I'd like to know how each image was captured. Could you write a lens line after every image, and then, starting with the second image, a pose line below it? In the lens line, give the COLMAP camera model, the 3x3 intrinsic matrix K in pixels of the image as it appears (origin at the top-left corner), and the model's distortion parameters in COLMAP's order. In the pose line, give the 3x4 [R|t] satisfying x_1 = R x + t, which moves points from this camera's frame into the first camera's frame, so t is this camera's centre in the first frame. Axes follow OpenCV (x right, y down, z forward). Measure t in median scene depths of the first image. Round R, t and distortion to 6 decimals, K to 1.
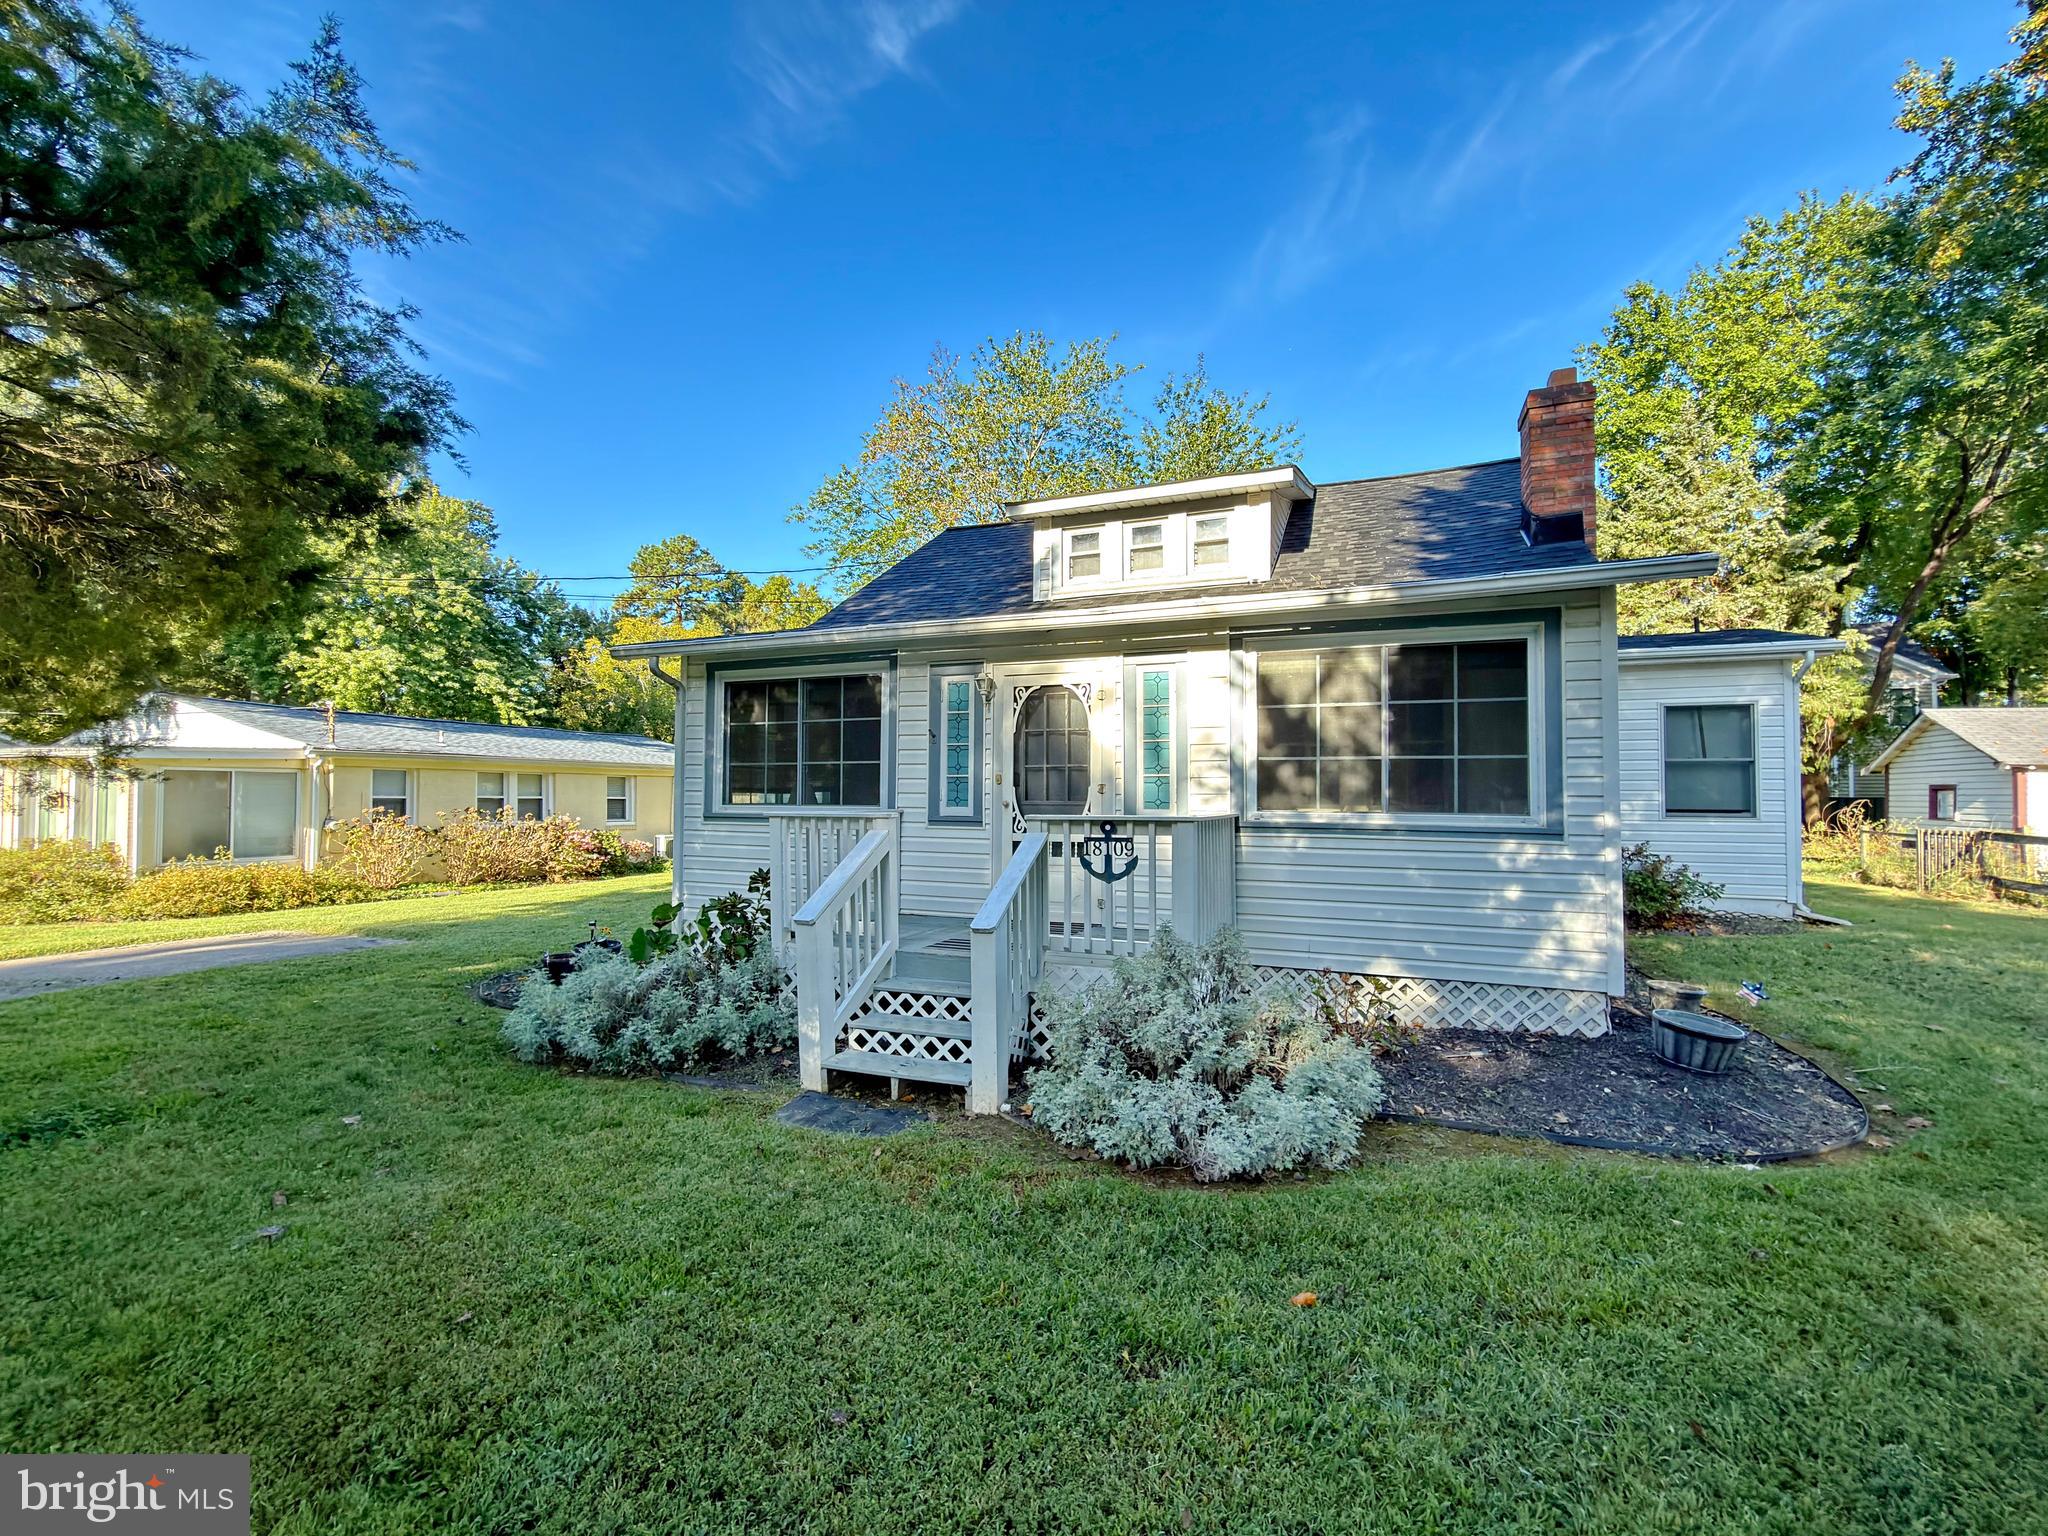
lens RADIAL K [[833.1, 0, 1020.8], [0, 833.1, 782.3], [0, 0, 1]] dist [0.000859, 0.000087]
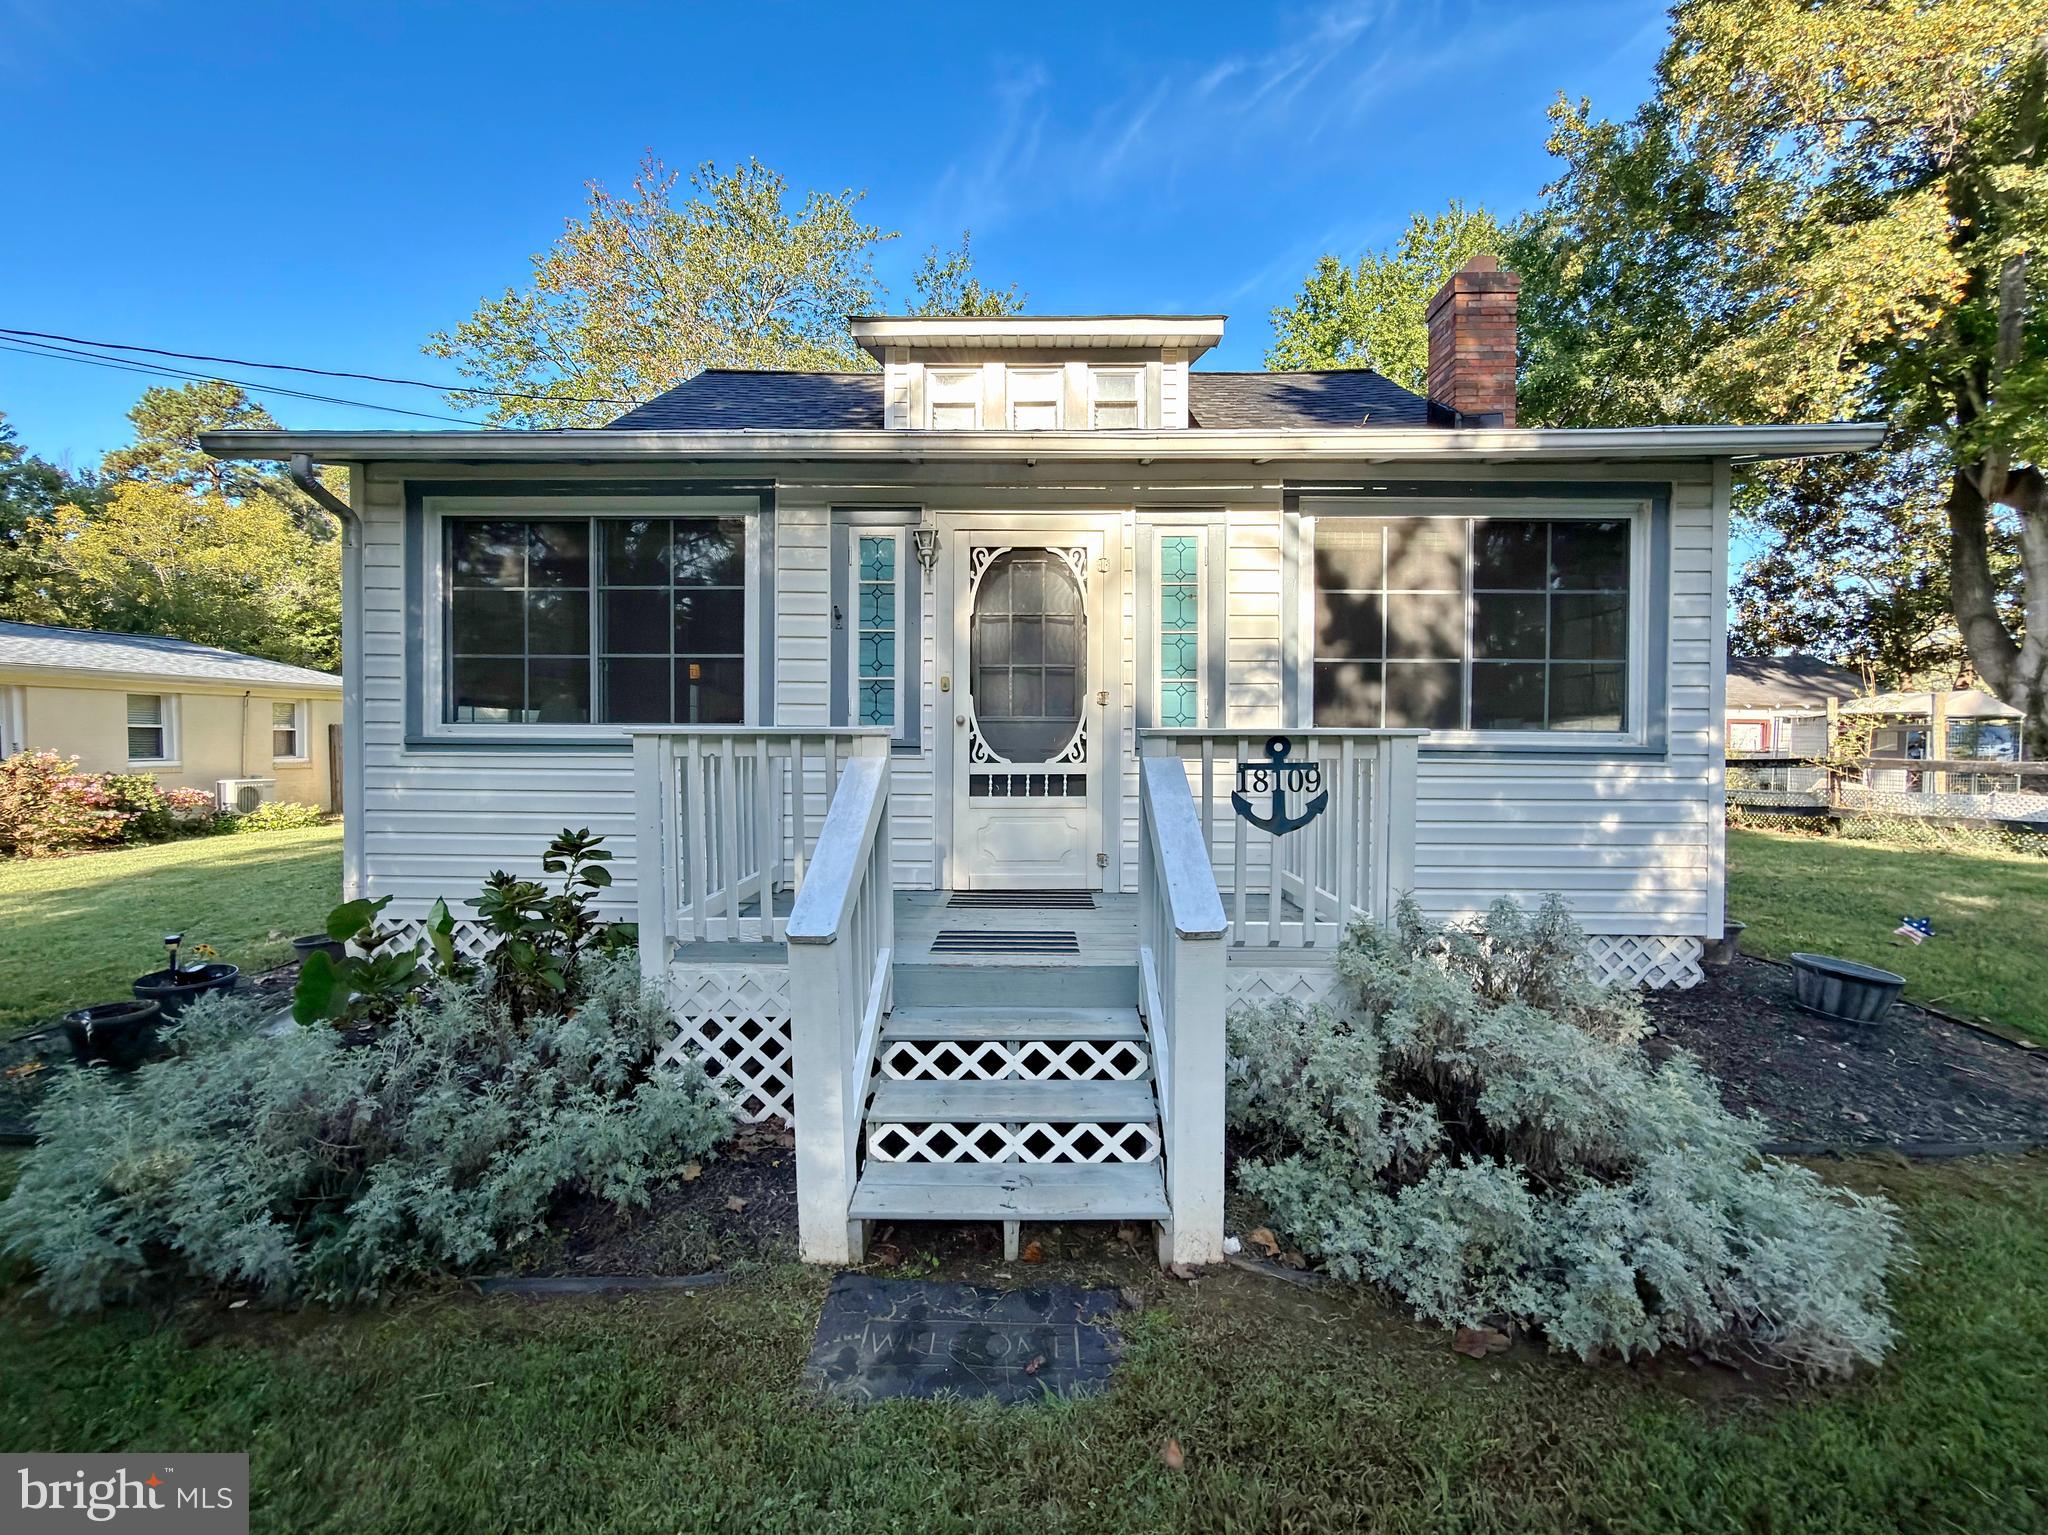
lens RADIAL K [[879.0, 0, 1030.5], [0, 879.0, 750.5], [0, 0, 1]] dist [-0.000109, 0.000034]
pose [[0.938574, -0.007867, 0.344989, -0.209711], [-0.006043, 0.999212, 0.039225, 0.022135], [-0.345026, -0.038900, 0.937787, 0.307200]]
